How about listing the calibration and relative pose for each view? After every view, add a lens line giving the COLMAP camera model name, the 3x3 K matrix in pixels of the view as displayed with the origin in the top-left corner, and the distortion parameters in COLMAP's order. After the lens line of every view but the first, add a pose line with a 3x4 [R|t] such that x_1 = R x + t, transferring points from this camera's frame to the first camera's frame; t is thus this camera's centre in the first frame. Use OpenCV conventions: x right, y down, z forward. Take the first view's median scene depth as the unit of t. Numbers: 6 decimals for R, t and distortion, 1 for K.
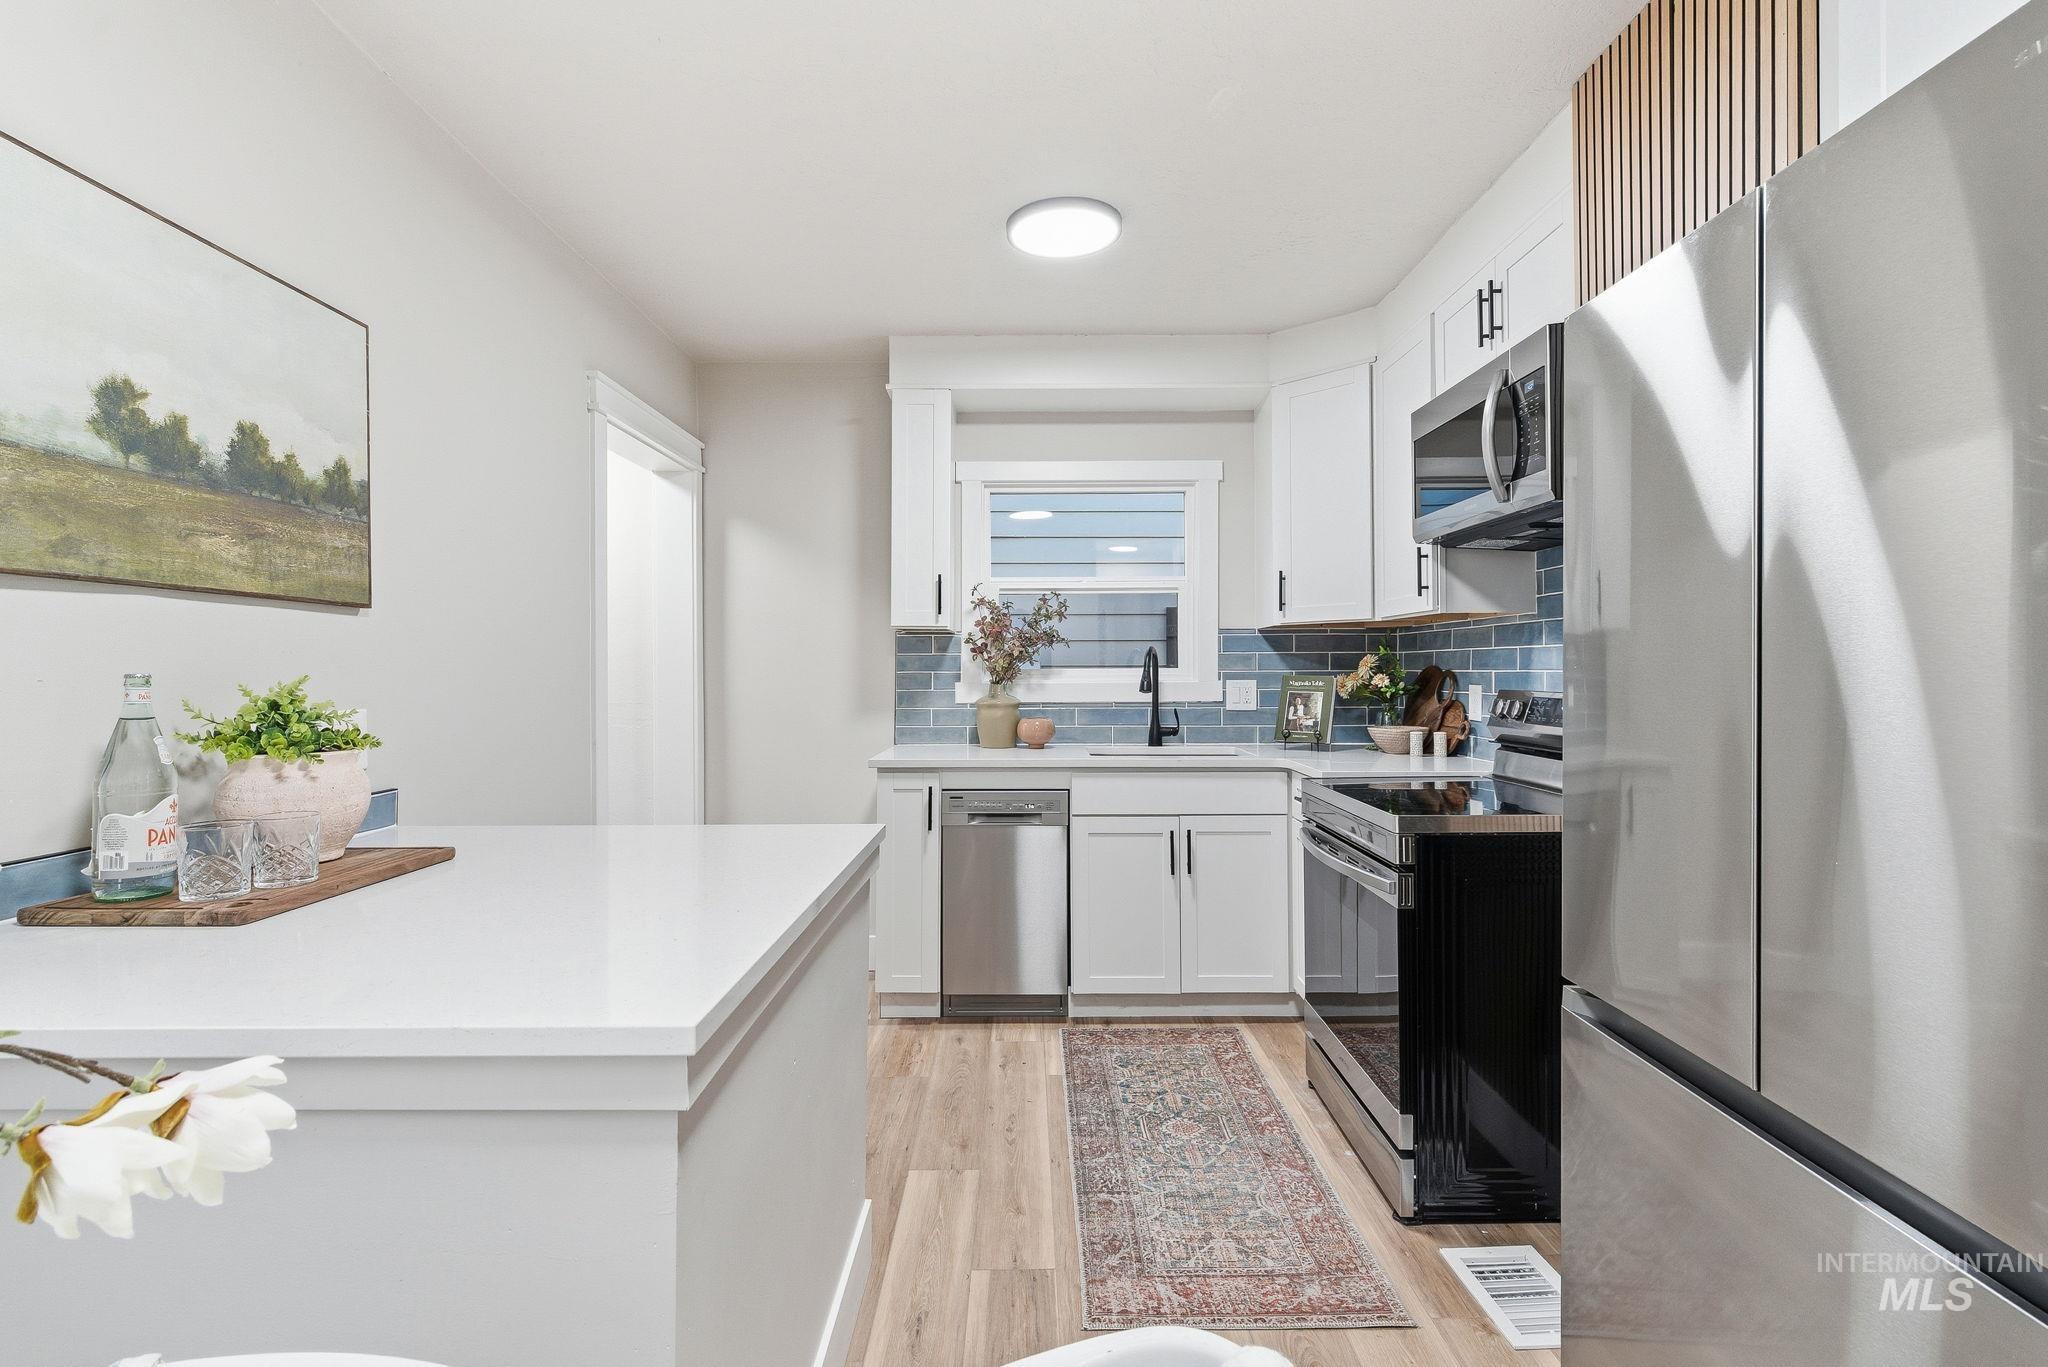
lens RADIAL K [[959.1, 0, 1033.4], [0, 959.1, 664.5], [0, 0, 1]] dist [0.001624, -0.000514]
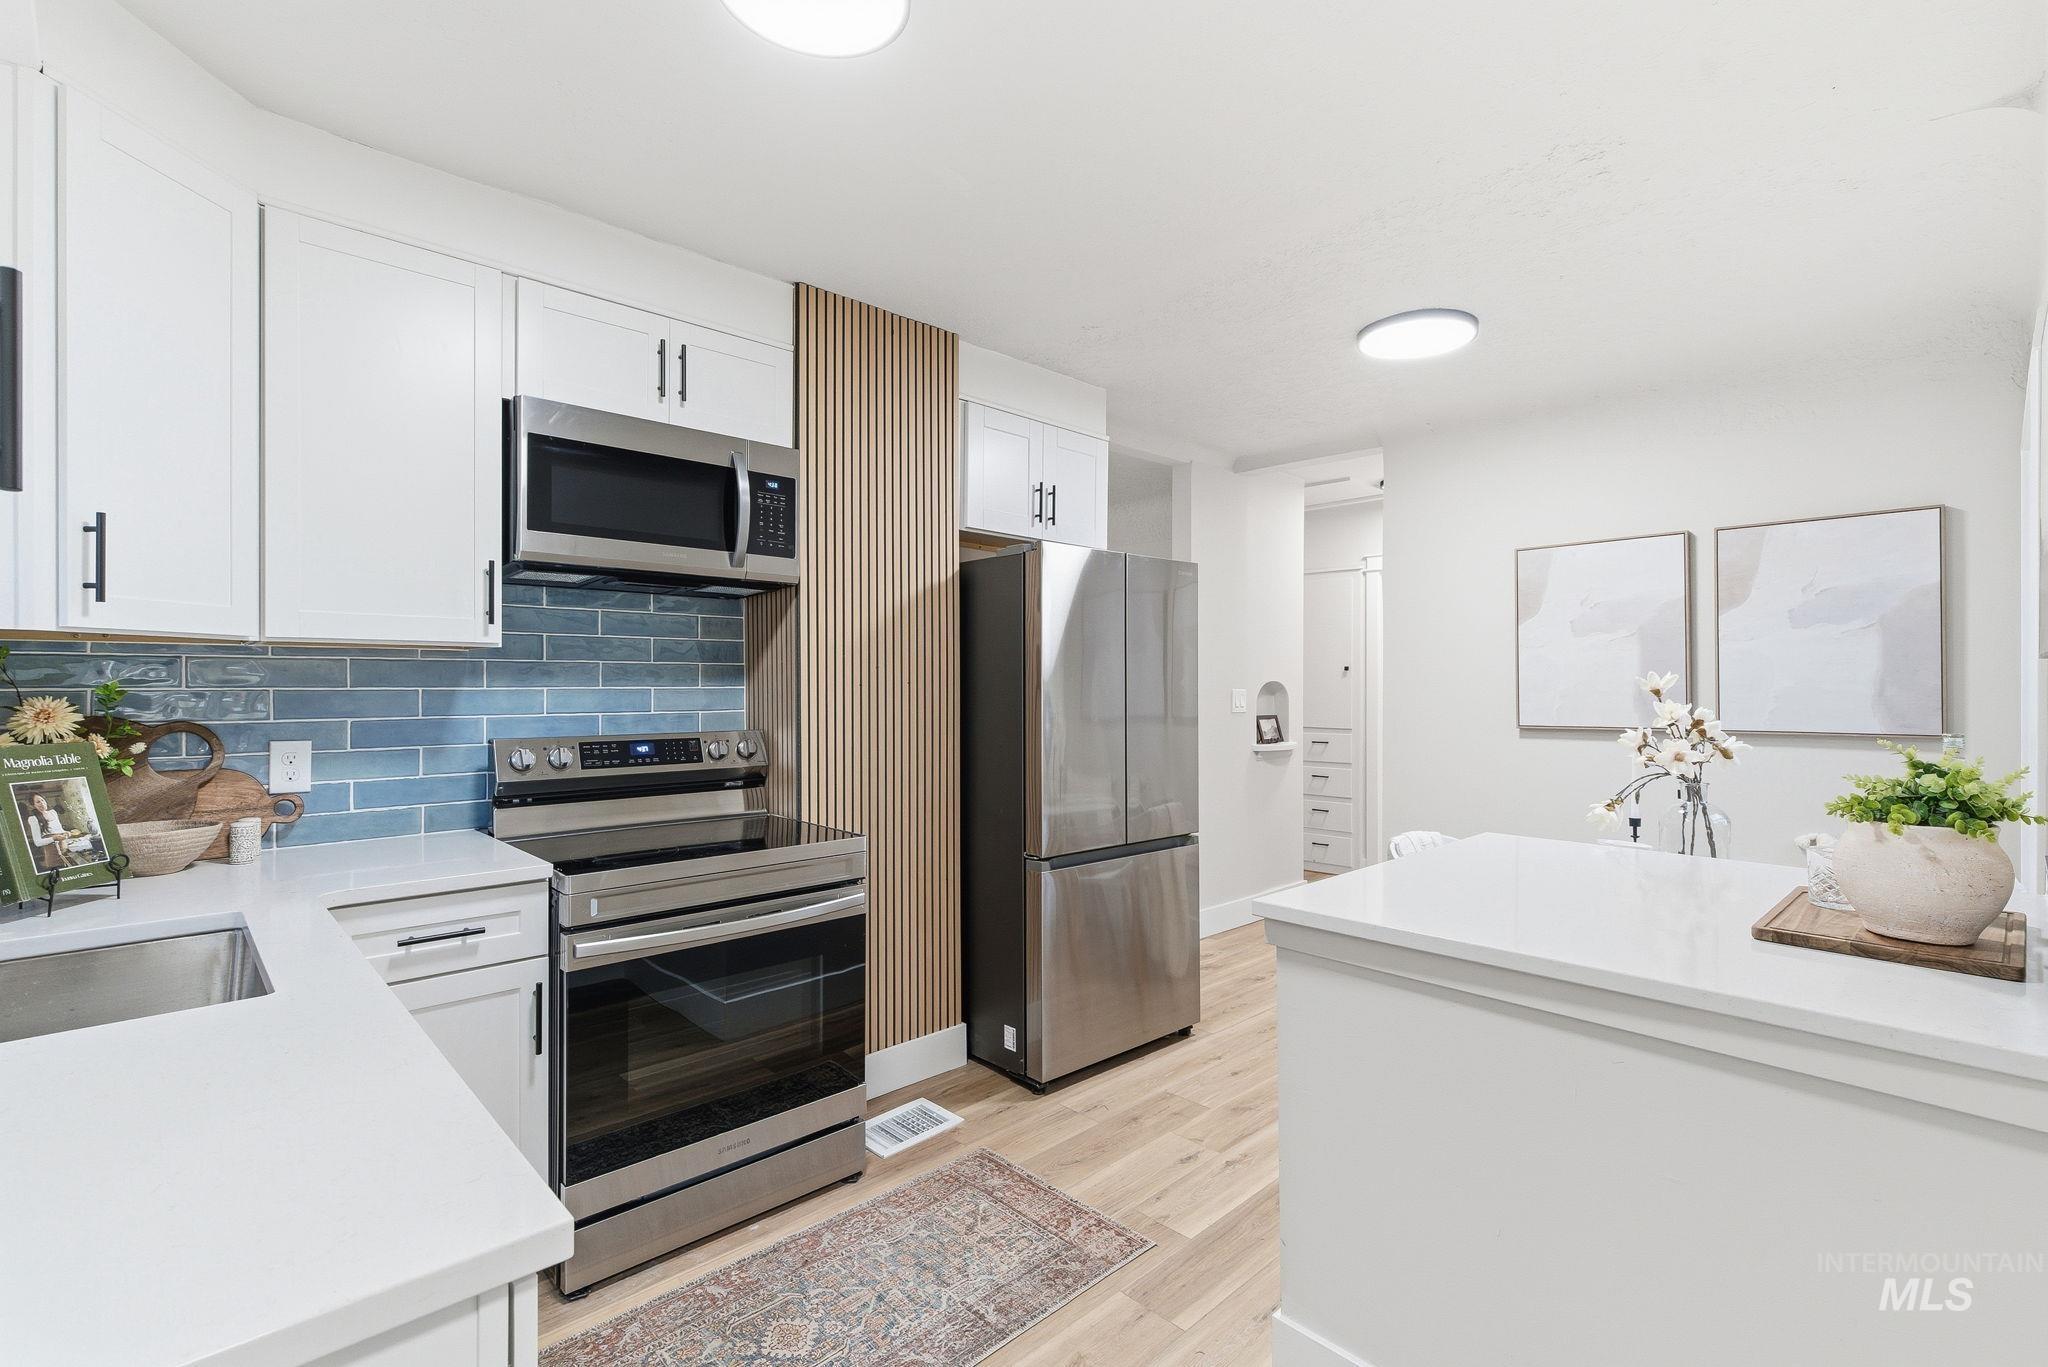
lens RADIAL K [[932.1, 0, 1018.0], [0, 932.1, 679.6], [0, 0, 1]] dist [0.000475, -0.001040]
pose [[-0.684714, 0.003131, 0.728805, -0.415746], [-0.006652, 0.999922, -0.010545, -0.020715], [-0.728781, -0.012069, -0.684640, 1.144890]]
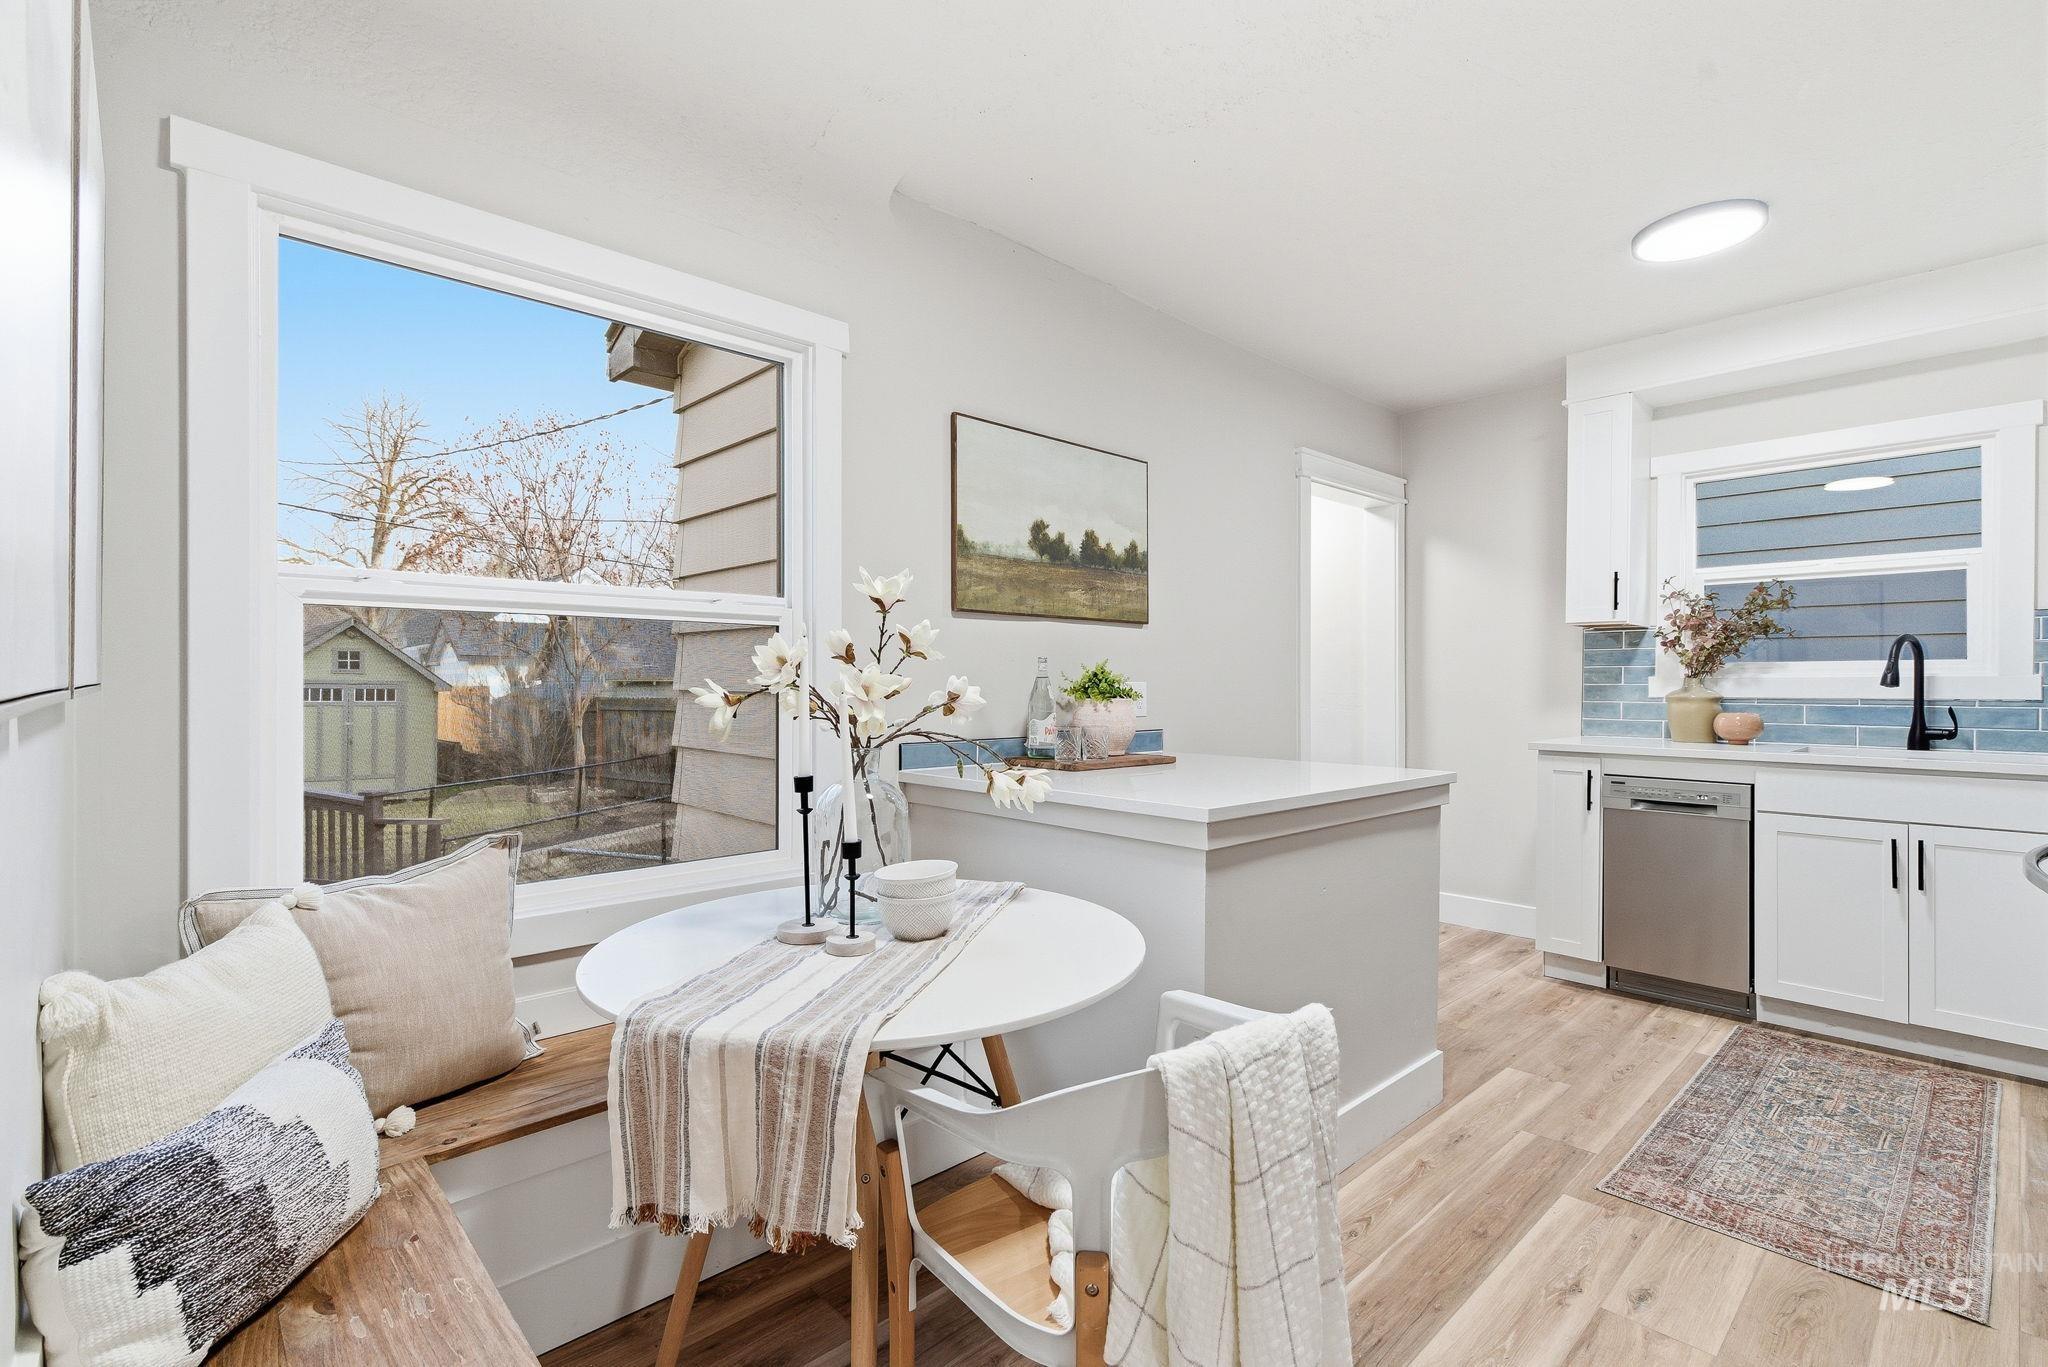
lens RADIAL K [[932.1, 0, 1018.0], [0, 932.1, 679.6], [0, 0, 1]] dist [0.000475, -0.001040]
pose [[0.675016, 0.001270, -0.737802, 0.249278], [0.001639, 0.999993, 0.003220, 0.022499], [0.737801, -0.003383, 0.675009, -0.198648]]
